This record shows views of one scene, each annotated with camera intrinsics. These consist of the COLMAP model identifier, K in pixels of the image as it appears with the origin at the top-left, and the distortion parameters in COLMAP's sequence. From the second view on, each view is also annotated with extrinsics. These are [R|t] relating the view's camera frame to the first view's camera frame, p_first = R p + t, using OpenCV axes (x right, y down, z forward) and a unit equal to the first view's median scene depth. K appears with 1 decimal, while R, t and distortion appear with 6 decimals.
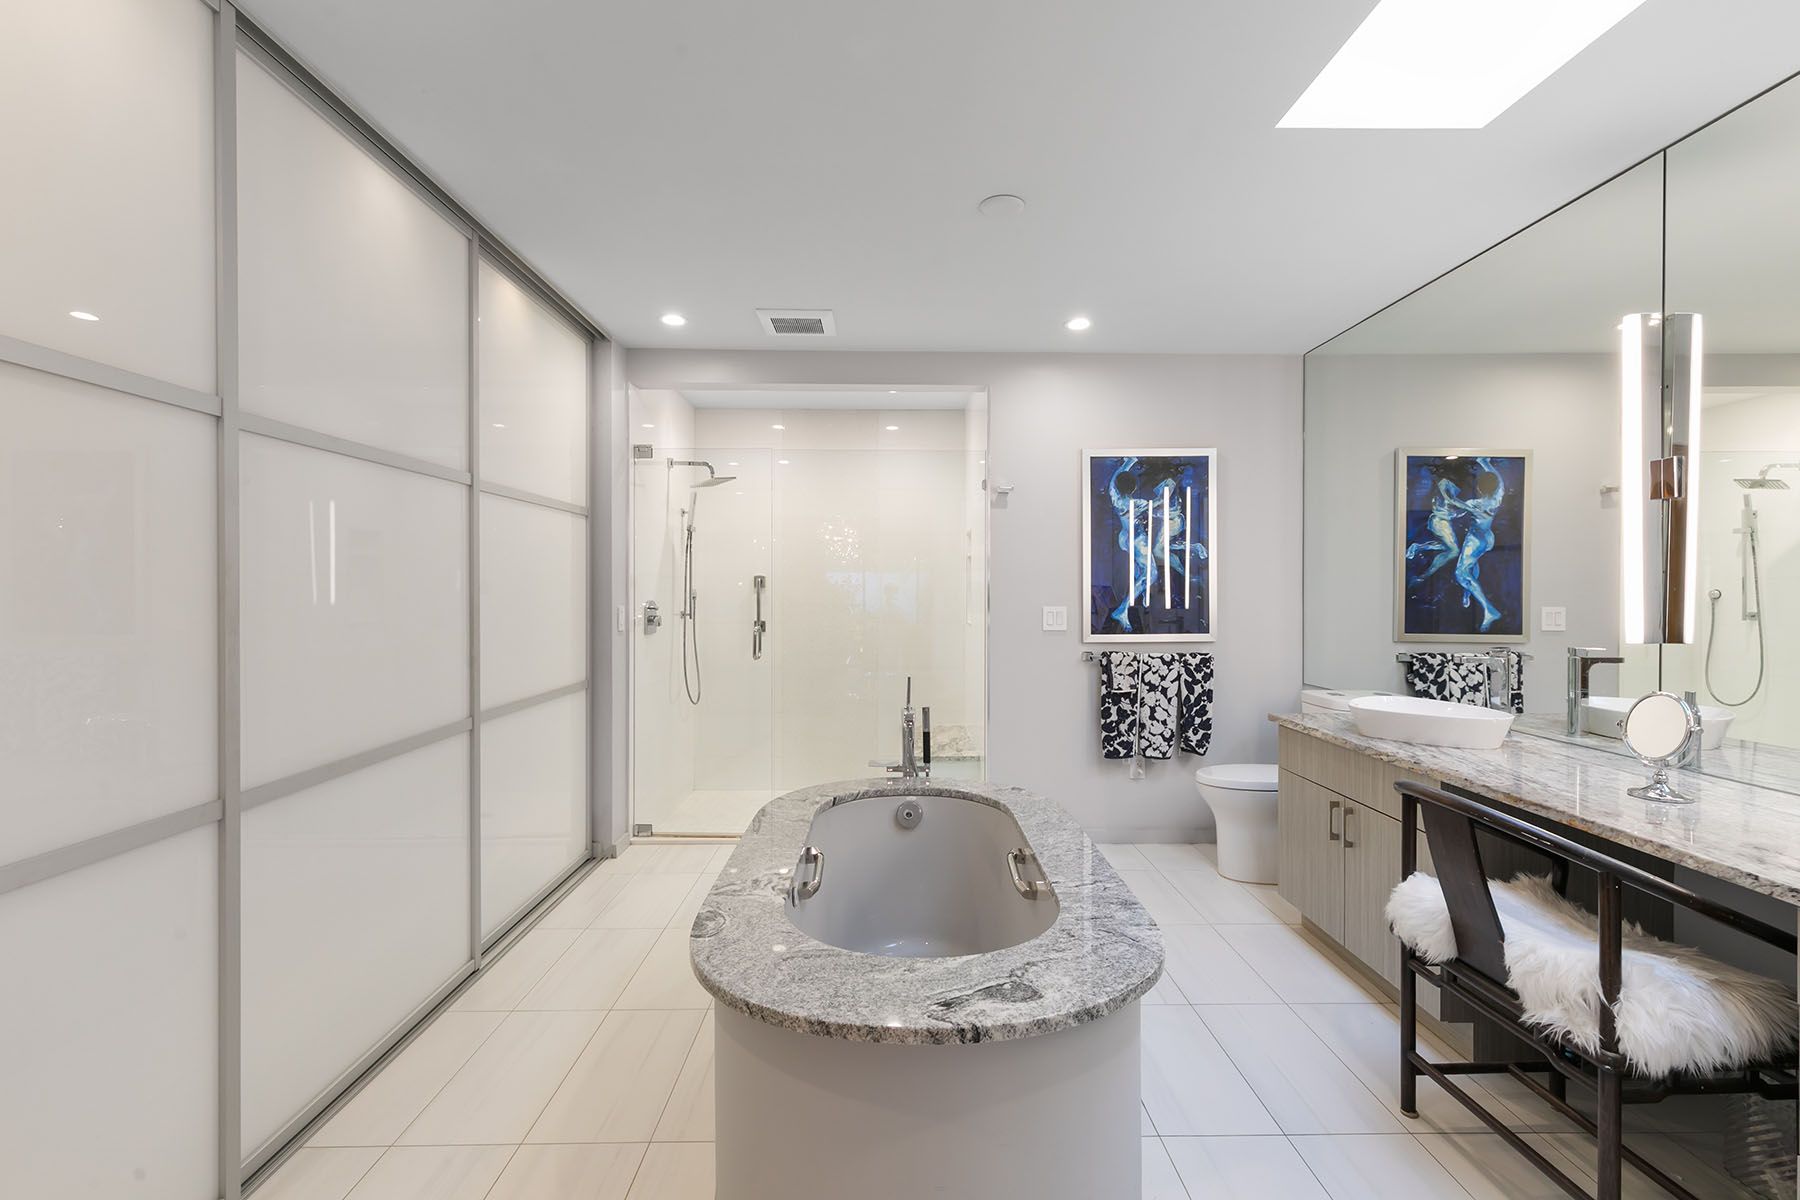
lens RADIAL K [[807.7, 0, 913.9], [0, 807.7, 593.0], [0, 0, 1]] dist [0.011628, -0.002831]
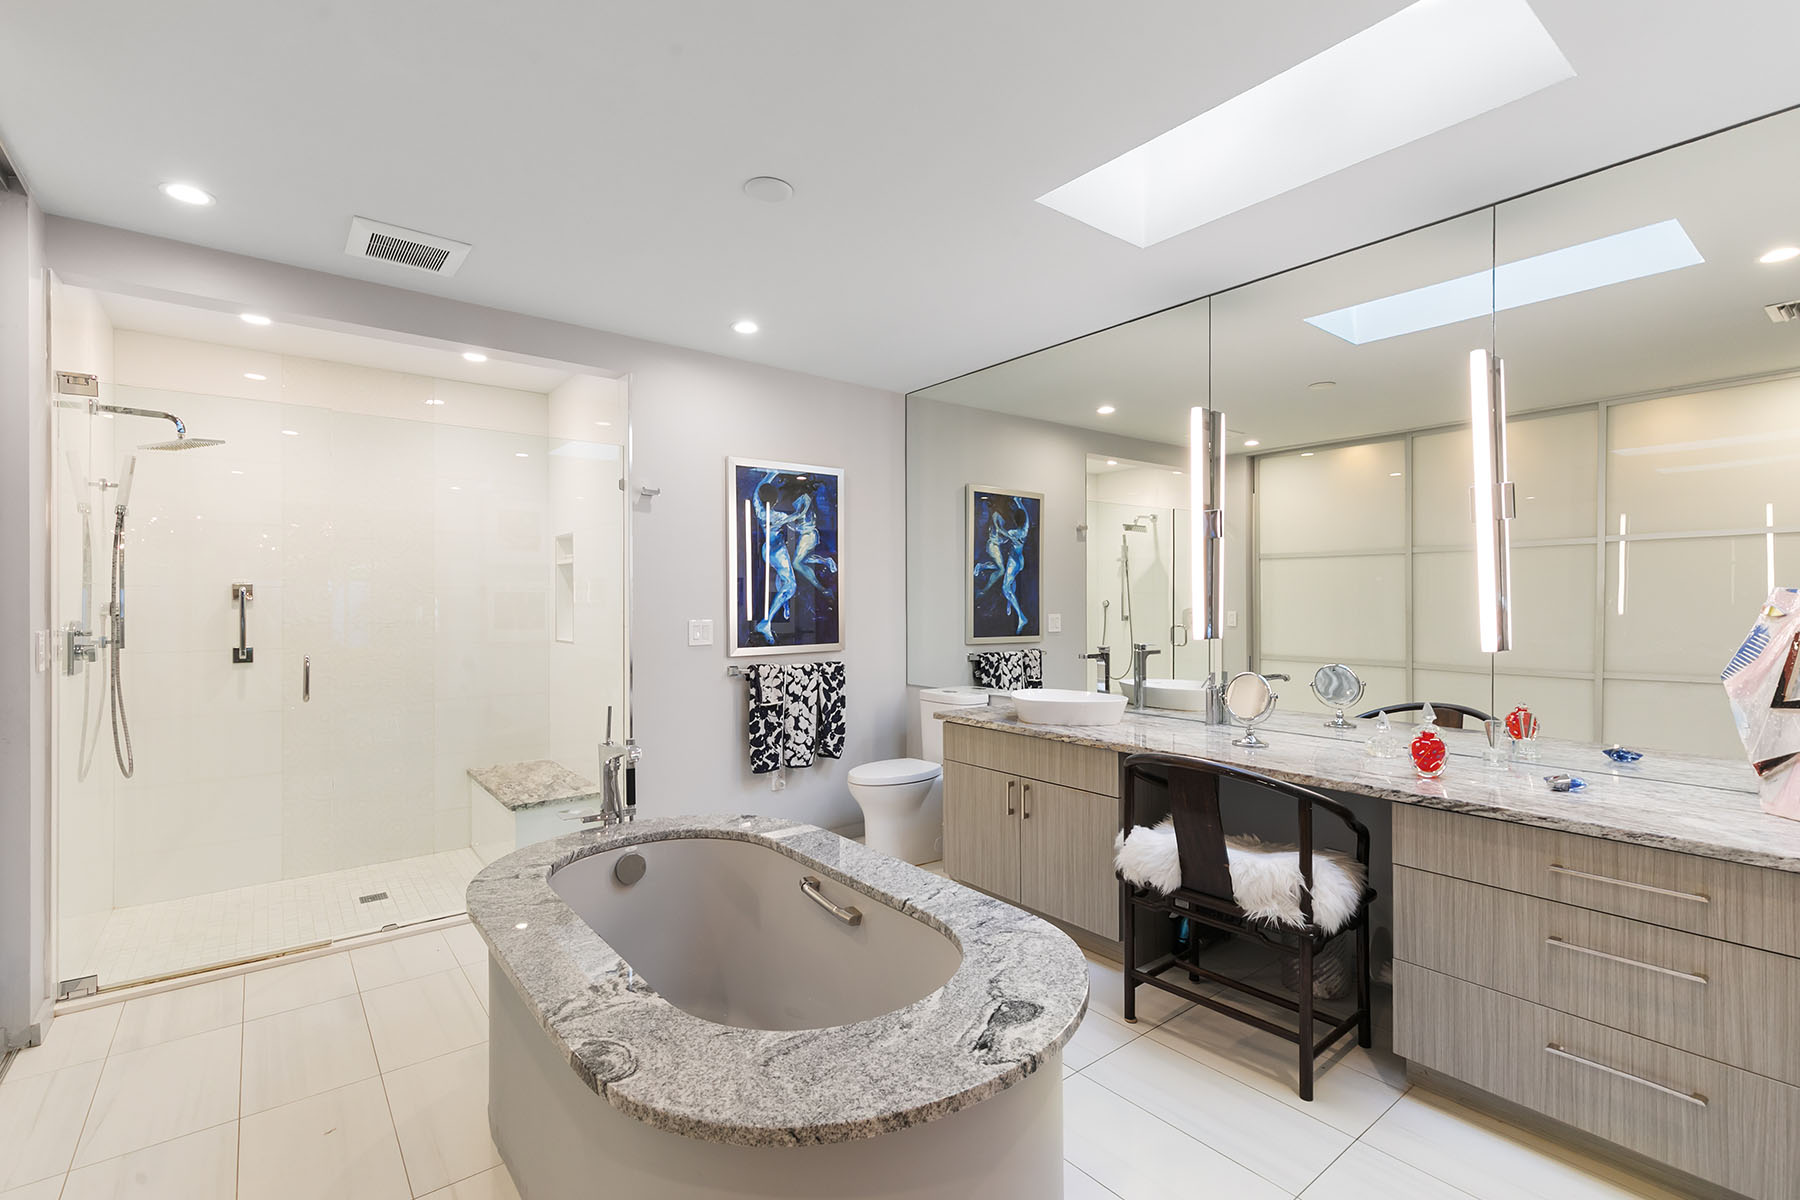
lens RADIAL K [[807.7, 0, 908.0], [0, 807.7, 600.5], [0, 0, 1]] dist [0.011628, -0.002831]
pose [[0.793899, -0.002033, 0.608046, -0.229446], [0.004701, 0.999985, -0.002793, -0.002453], [-0.608032, 0.005076, 0.793897, 0.116510]]
